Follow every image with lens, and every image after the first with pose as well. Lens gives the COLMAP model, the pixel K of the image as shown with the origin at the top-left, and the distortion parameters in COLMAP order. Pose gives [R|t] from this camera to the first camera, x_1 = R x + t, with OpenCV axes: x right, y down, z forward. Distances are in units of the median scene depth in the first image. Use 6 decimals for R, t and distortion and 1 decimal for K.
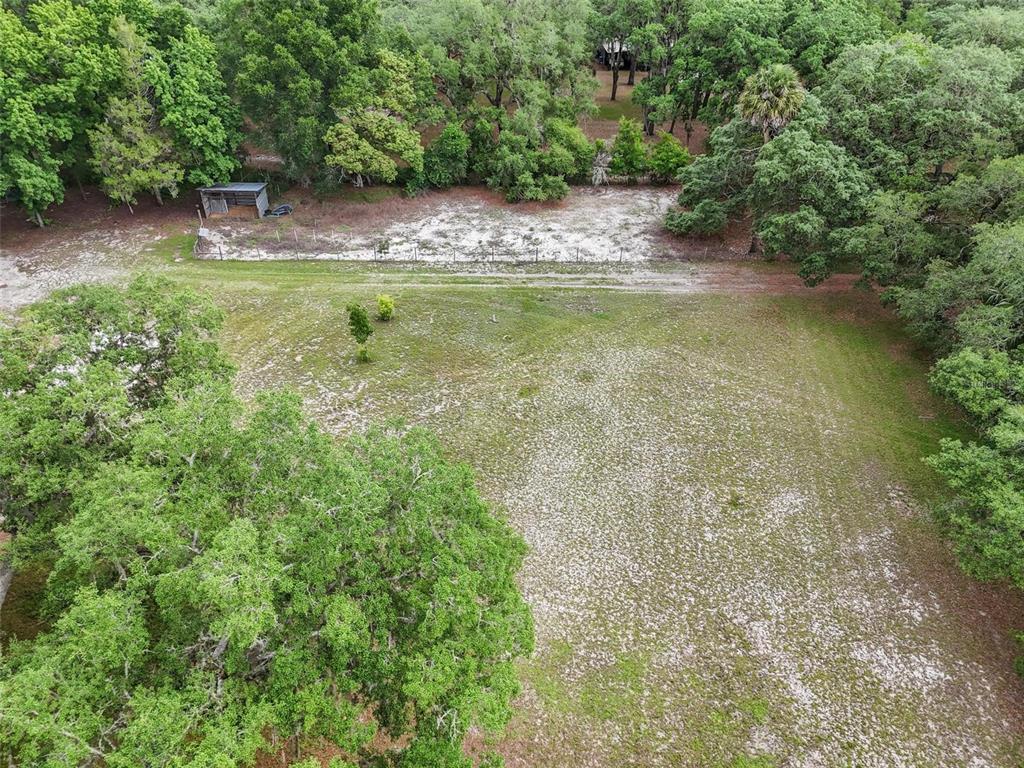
lens RADIAL K [[714.7, 0, 511.0], [0, 714.7, 385.2], [0, 0, 1]] dist [0.006895, 0.000668]
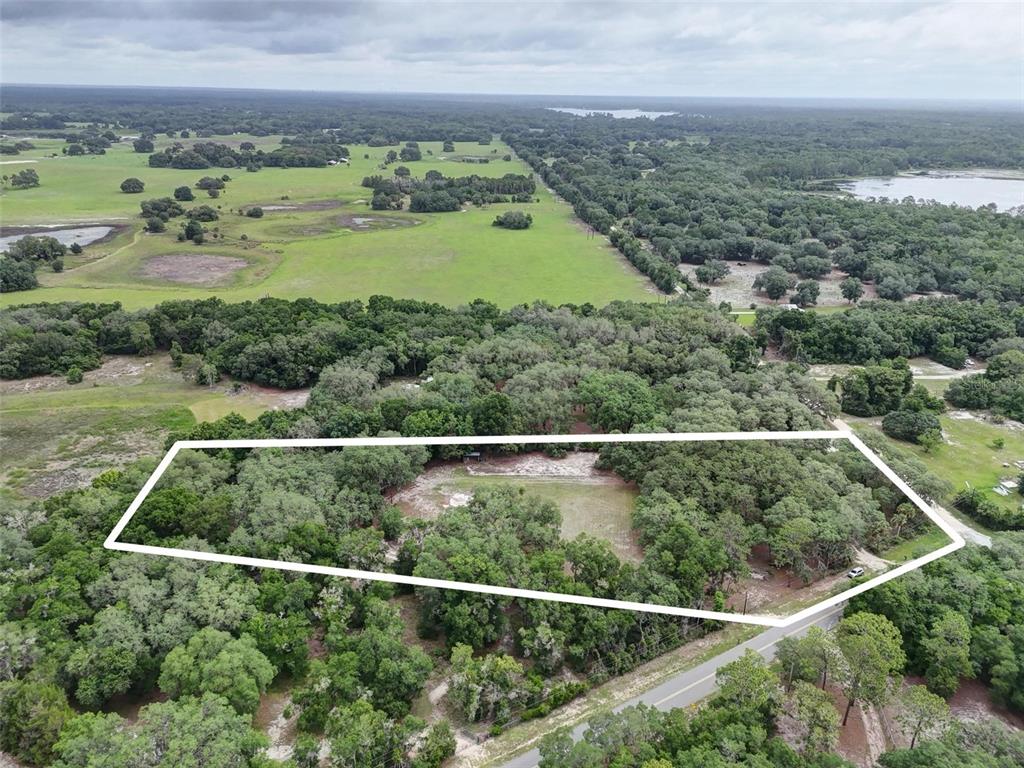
lens RADIAL K [[714.7, 0, 510.9], [0, 714.7, 383.2], [0, 0, 1]] dist [0.006895, 0.000668]
pose [[1.000000, 0.000090, -0.000333, -0.205657], [-0.000174, 0.964868, -0.262735, 0.325244], [0.000298, 0.262735, 0.964868, -2.600068]]
